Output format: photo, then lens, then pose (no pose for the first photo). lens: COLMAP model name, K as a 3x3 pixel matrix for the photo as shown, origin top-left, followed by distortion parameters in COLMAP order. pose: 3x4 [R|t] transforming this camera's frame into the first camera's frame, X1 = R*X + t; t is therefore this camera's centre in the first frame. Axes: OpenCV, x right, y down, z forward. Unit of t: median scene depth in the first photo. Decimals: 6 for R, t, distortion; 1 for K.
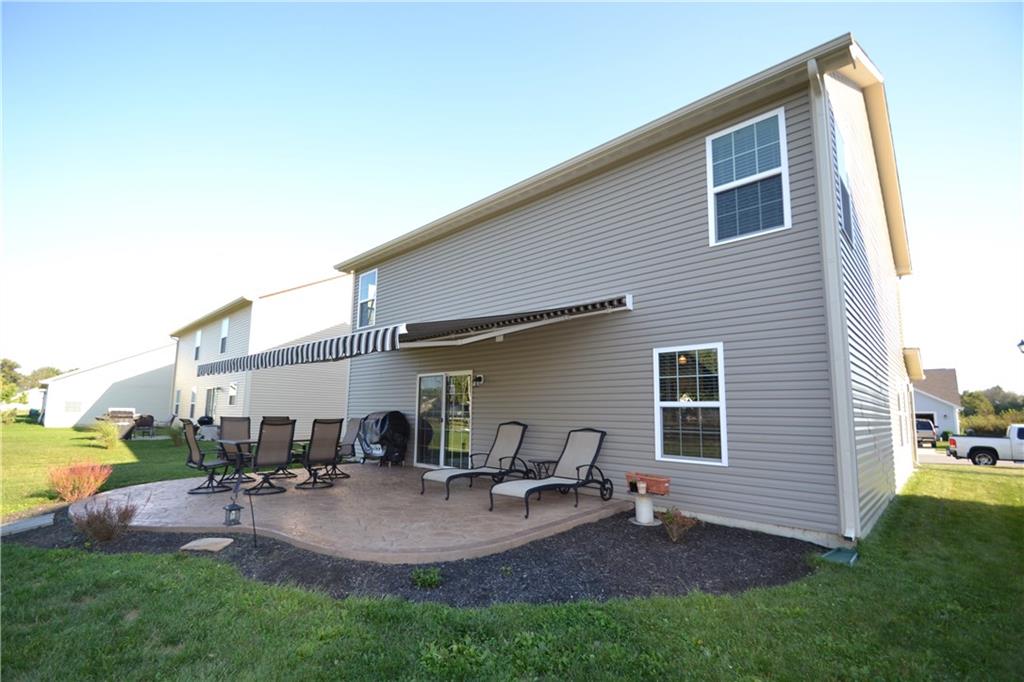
lens RADIAL K [[460.4, 0, 505.4], [0, 460.4, 344.8], [0, 0, 1]] dist [-0.005238, -0.004784]
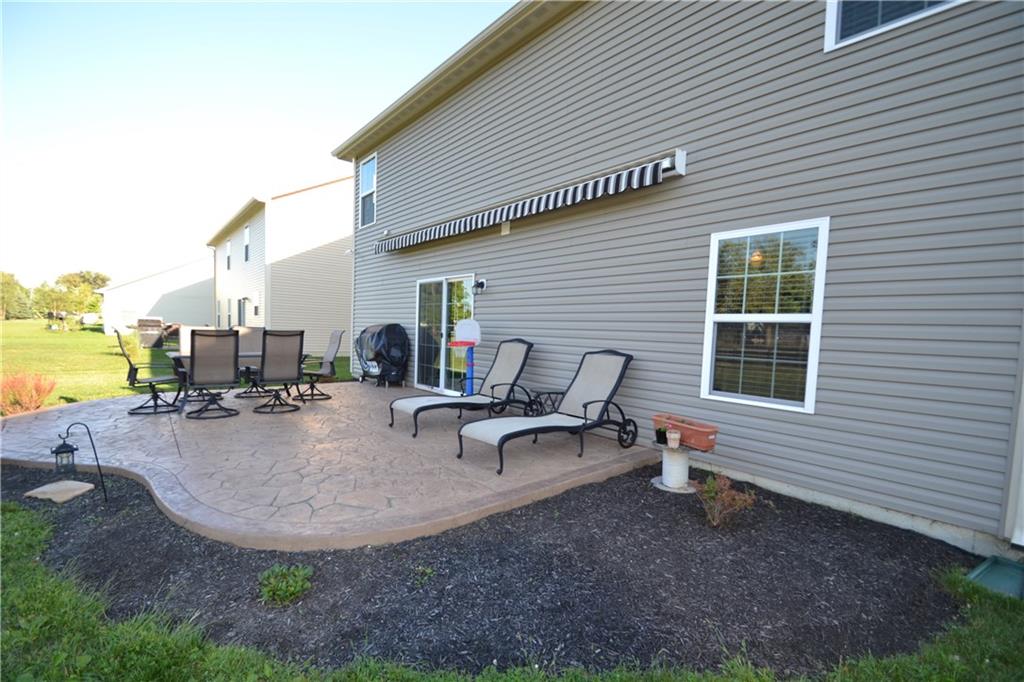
lens RADIAL K [[460.4, 0, 510.3], [0, 460.4, 351.2], [0, 0, 1]] dist [-0.005238, -0.004784]
pose [[0.993326, 0.026169, -0.112331, 0.118700], [-0.004227, 0.981527, 0.191279, 0.050666], [0.115261, -0.189527, 0.975087, 0.305819]]
